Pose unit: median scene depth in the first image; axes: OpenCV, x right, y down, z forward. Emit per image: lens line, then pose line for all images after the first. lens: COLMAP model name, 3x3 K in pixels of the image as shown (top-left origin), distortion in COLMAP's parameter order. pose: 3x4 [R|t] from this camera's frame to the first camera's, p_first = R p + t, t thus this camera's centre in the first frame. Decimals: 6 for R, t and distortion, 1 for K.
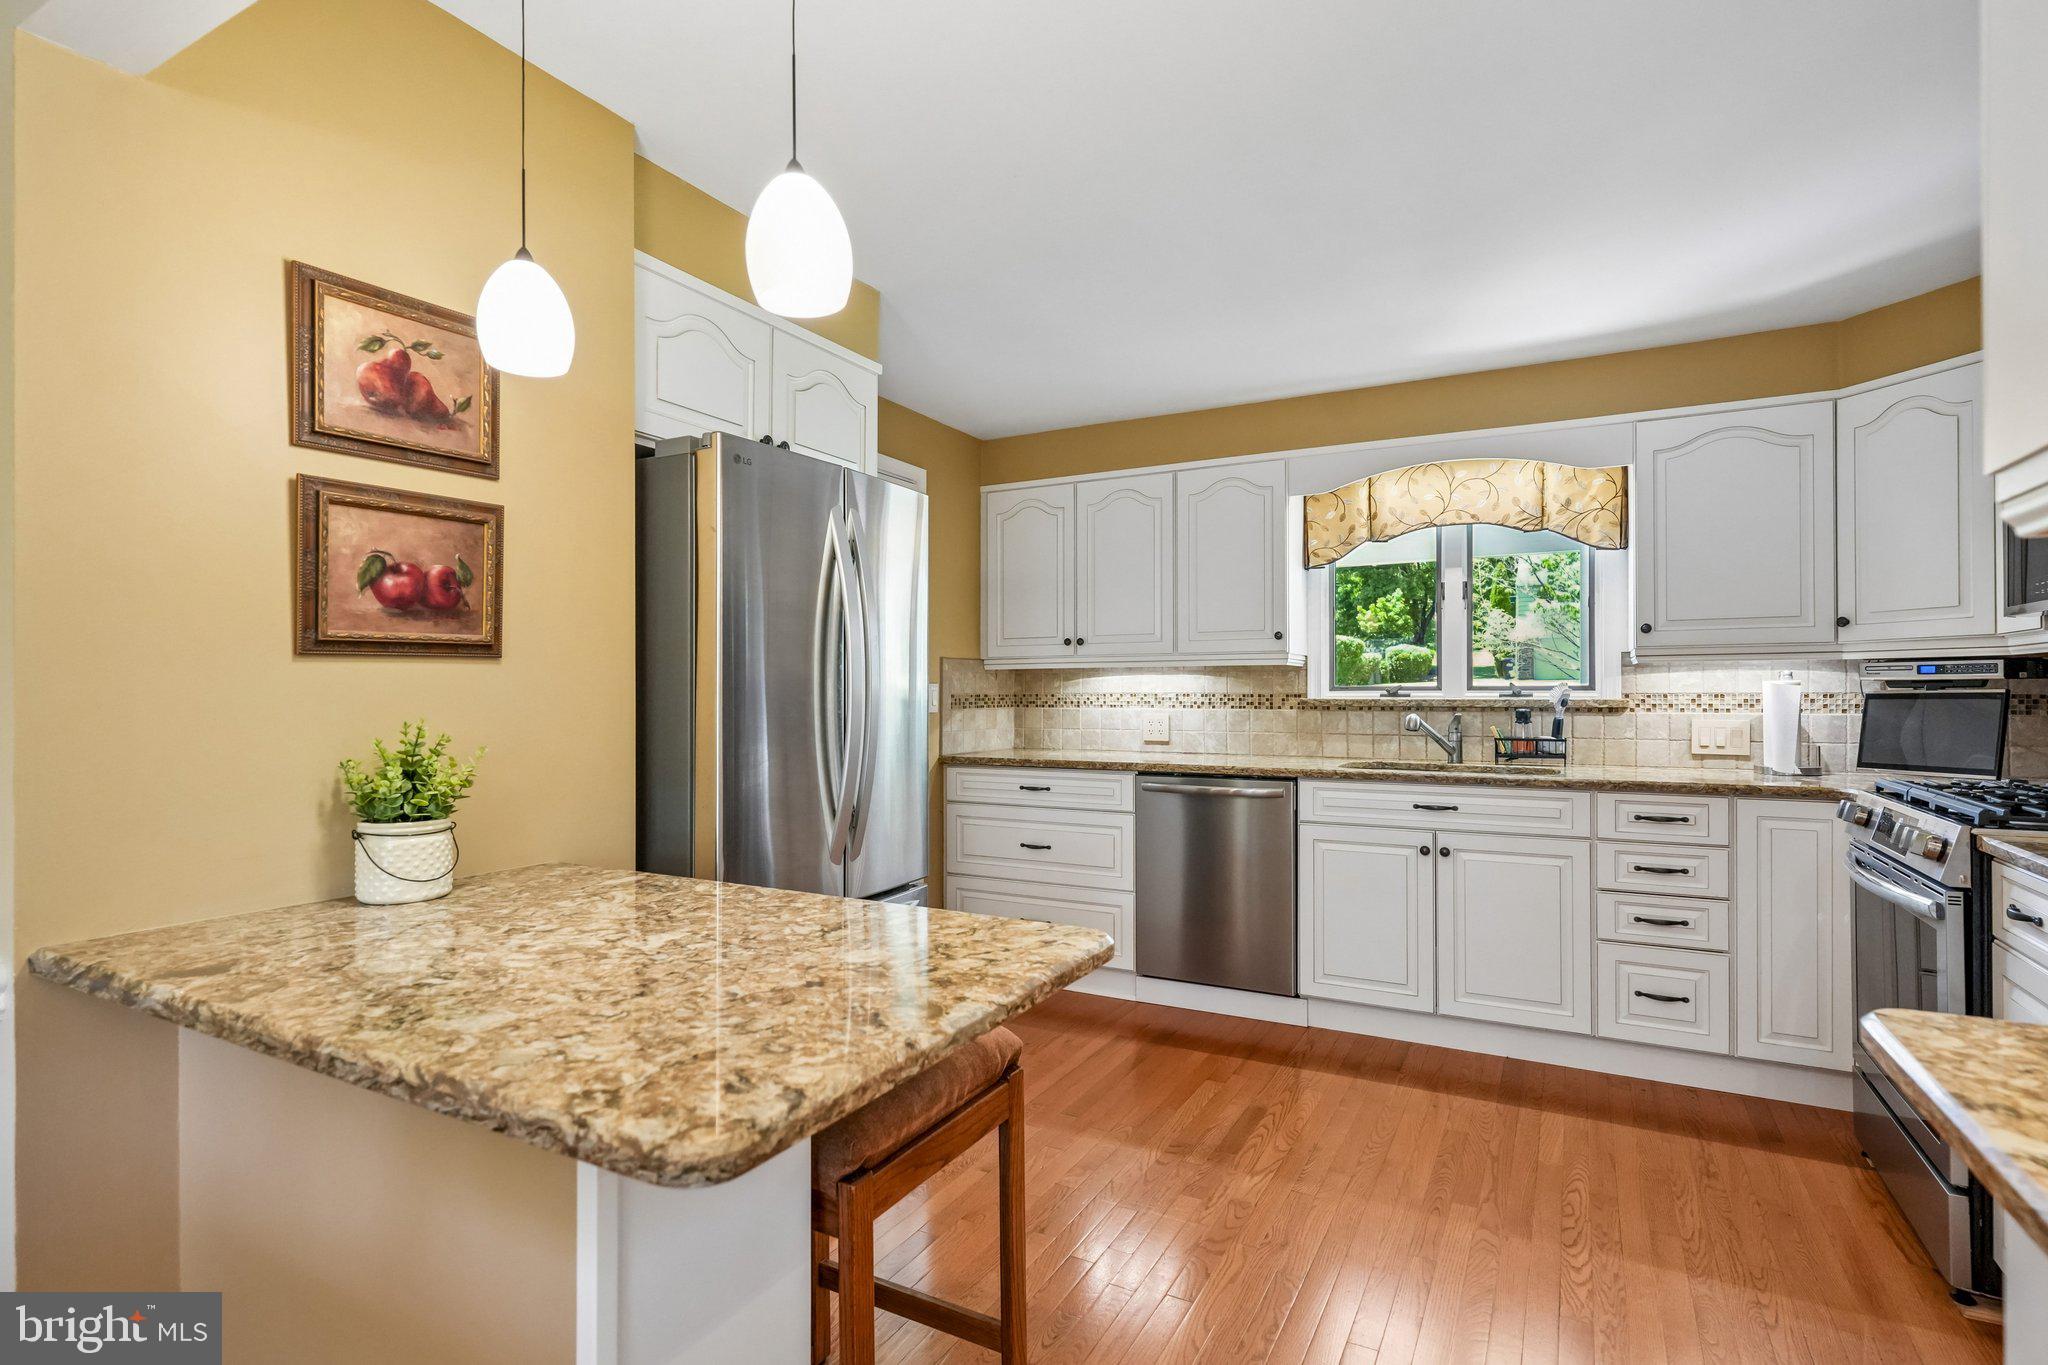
lens RADIAL K [[993.4, 0, 1007.9], [0, 993.4, 687.0], [0, 0, 1]] dist [-0.002458, 0.002433]
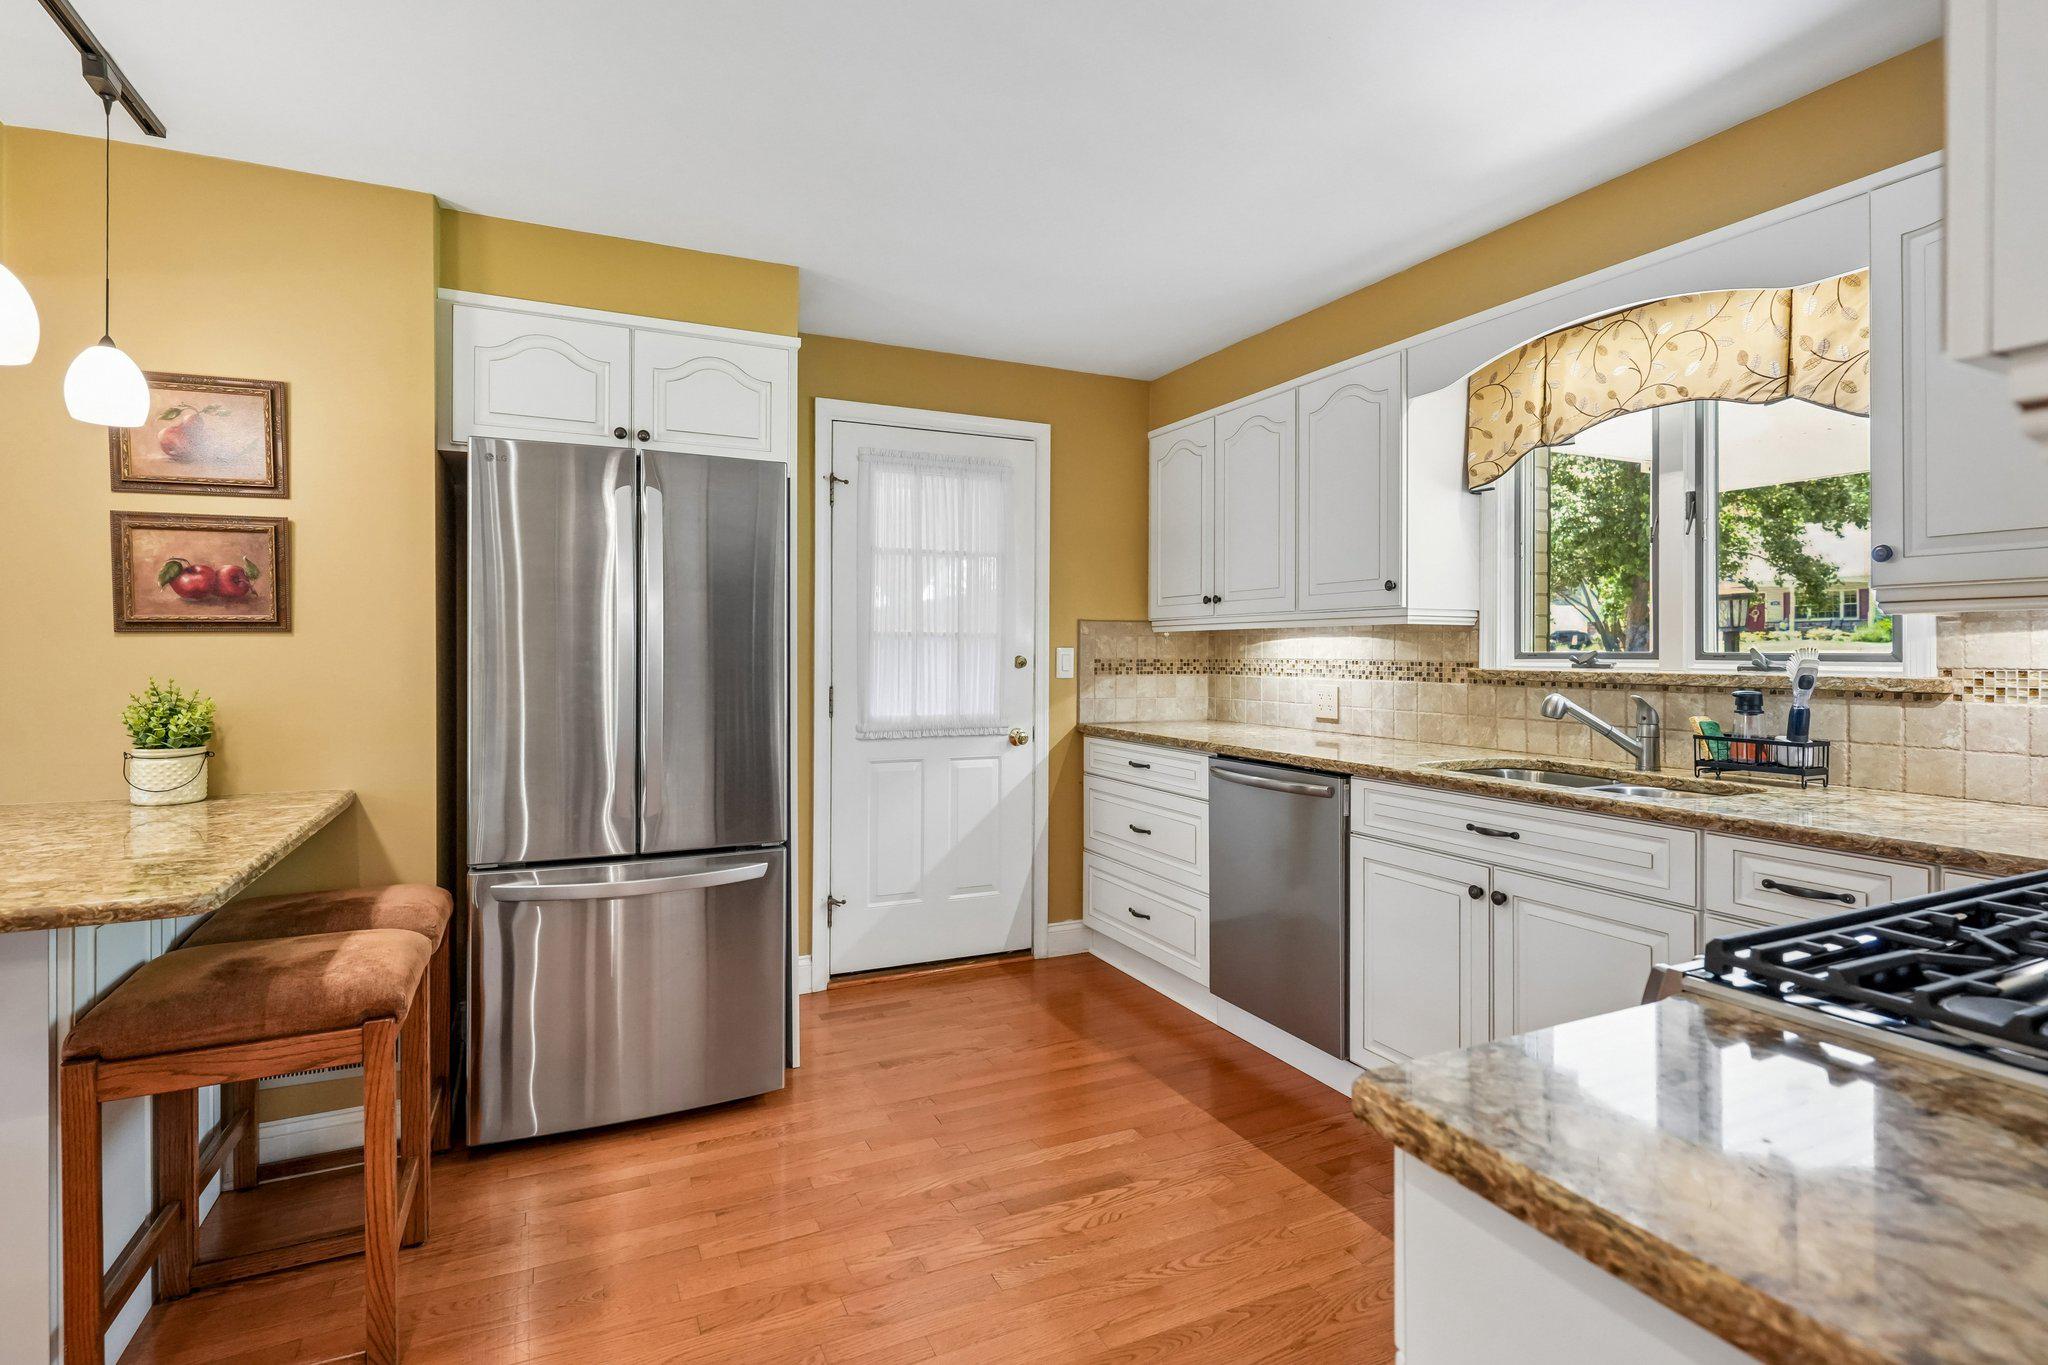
lens RADIAL K [[993.4, 0, 992.3], [0, 993.4, 652.3], [0, 0, 1]] dist [-0.002458, 0.002433]
pose [[0.815776, 0.004227, -0.578352, 0.490363], [-0.001213, 0.999984, 0.005598, -0.004800], [0.578366, -0.003865, 0.815768, 0.218784]]
